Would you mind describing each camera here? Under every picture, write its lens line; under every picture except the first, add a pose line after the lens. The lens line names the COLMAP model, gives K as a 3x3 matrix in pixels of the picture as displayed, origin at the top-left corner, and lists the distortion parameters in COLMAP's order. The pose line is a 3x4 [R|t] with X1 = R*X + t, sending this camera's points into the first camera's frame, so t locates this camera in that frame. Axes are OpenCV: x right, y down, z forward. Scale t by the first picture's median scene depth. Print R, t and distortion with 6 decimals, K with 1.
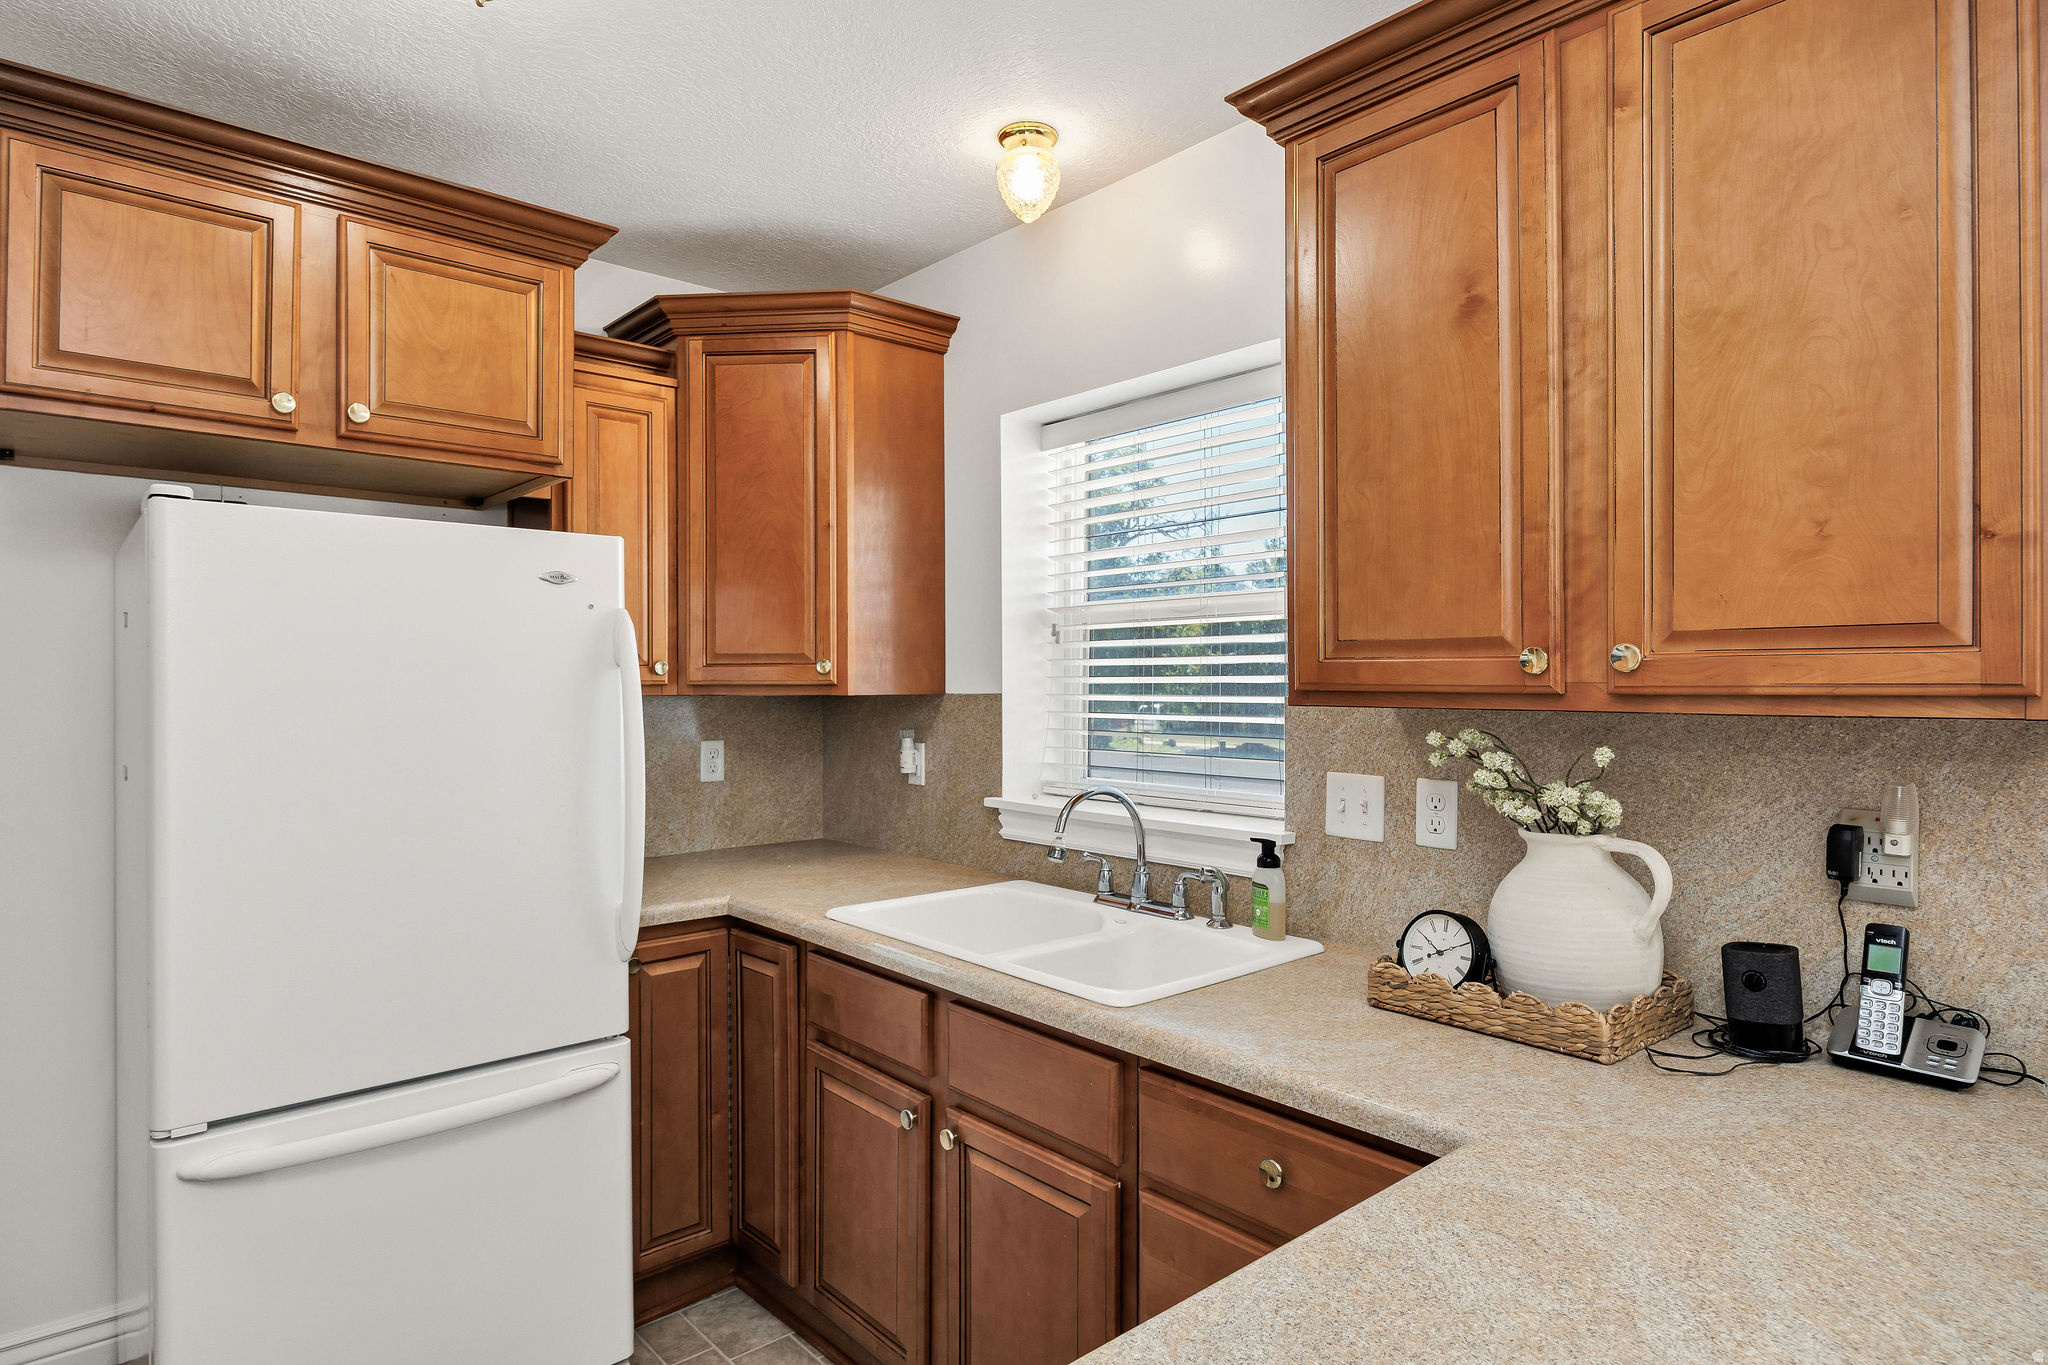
lens RADIAL K [[1125.3, 0, 1022.2], [0, 1125.3, 681.4], [0, 0, 1]] dist [0.001461, 0.001634]
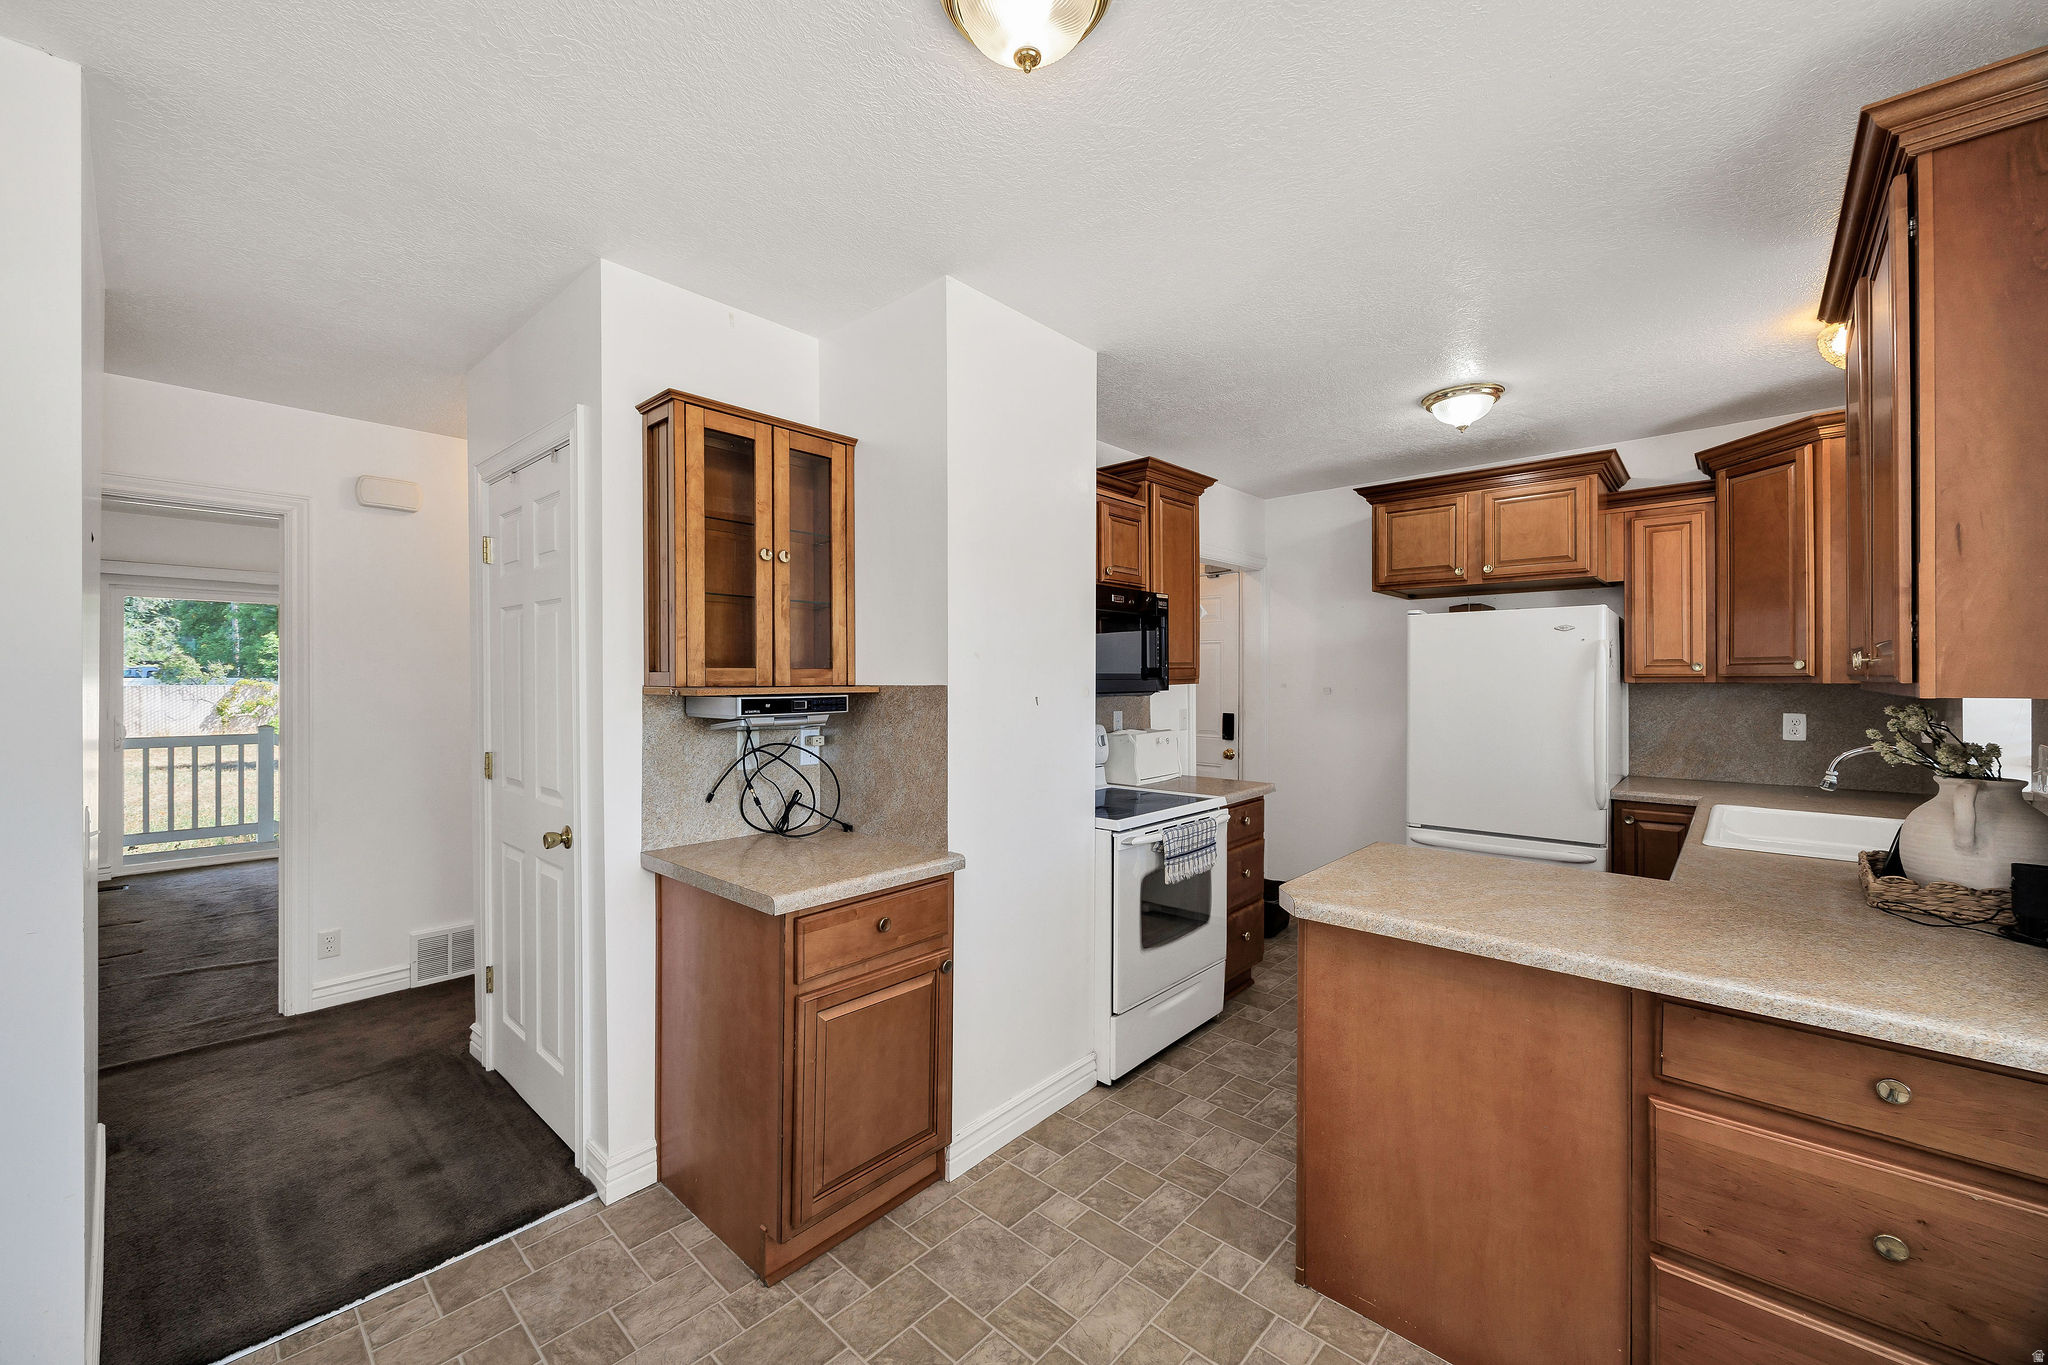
lens RADIAL K [[799.5, 0, 1017.9], [0, 799.5, 674.7], [0, 0, 1]] dist [0.002098, 0.000083]
pose [[0.113311, -0.001940, -0.993558, 0.841504], [0.004135, 0.999990, -0.001481, -0.002702], [0.993551, -0.003941, 0.113318, -0.193787]]
